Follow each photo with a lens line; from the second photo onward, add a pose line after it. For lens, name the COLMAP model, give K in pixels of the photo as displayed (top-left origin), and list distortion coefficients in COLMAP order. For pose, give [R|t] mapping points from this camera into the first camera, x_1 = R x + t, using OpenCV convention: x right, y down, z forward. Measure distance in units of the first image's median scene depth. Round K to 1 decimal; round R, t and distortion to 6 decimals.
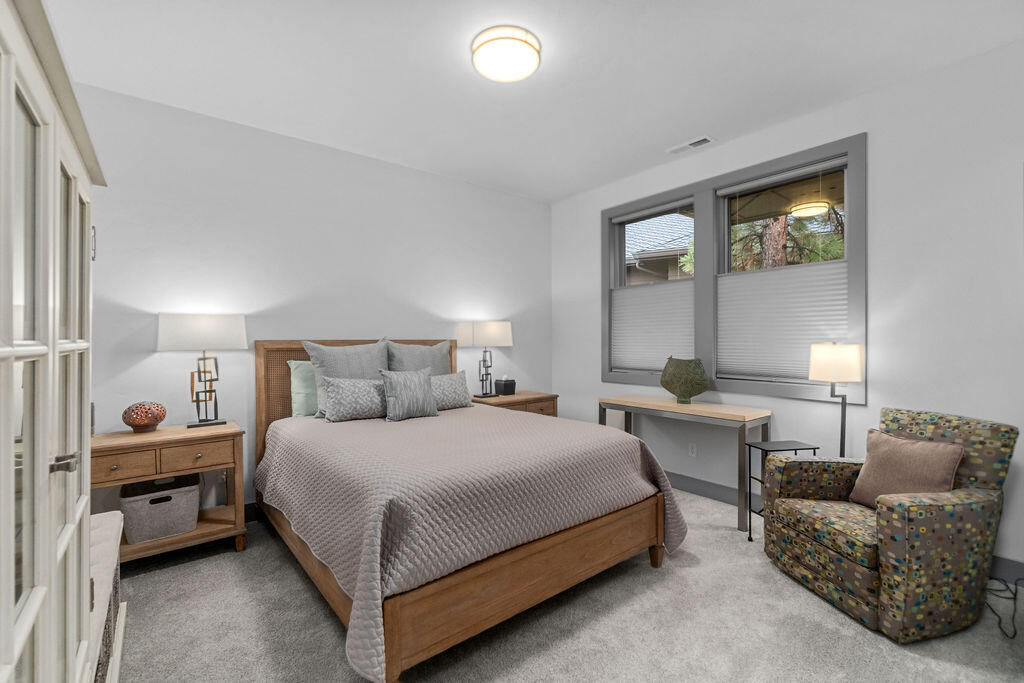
lens RADIAL K [[444.3, 0, 512.2], [0, 444.3, 342.1], [0, 0, 1]] dist [-0.002346, 0.001121]
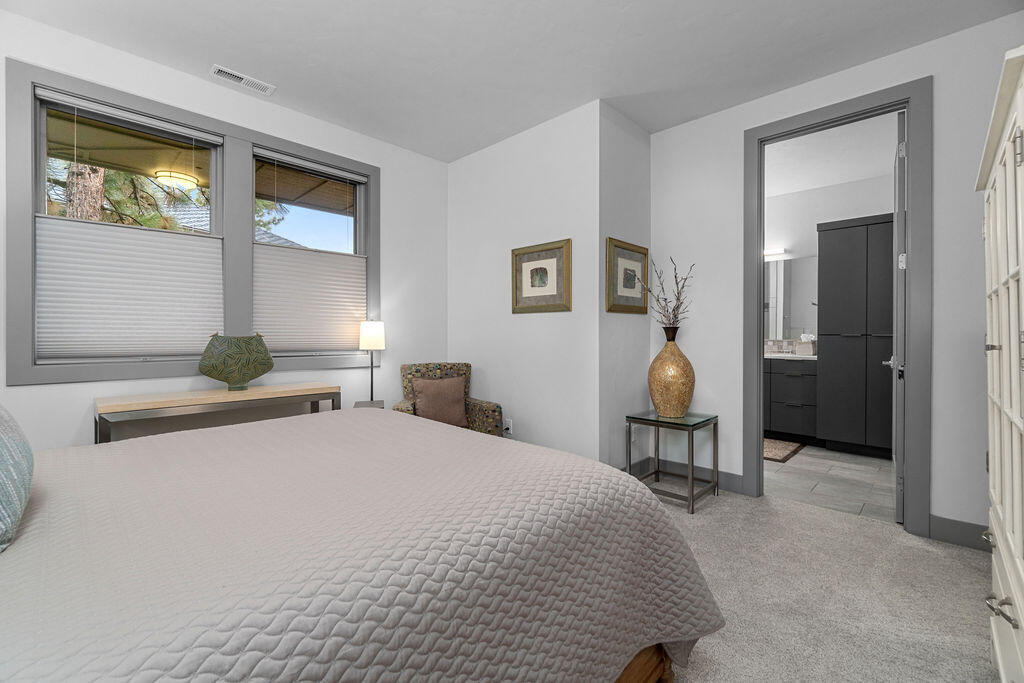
lens RADIAL K [[444.3, 0, 512.3], [0, 444.3, 337.7], [0, 0, 1]] dist [-0.002346, 0.001121]
pose [[-0.119720, -0.000514, 0.992808, -0.483238], [0.003563, 0.999993, 0.000947, 0.042593], [-0.992801, 0.003651, -0.119718, 0.593077]]
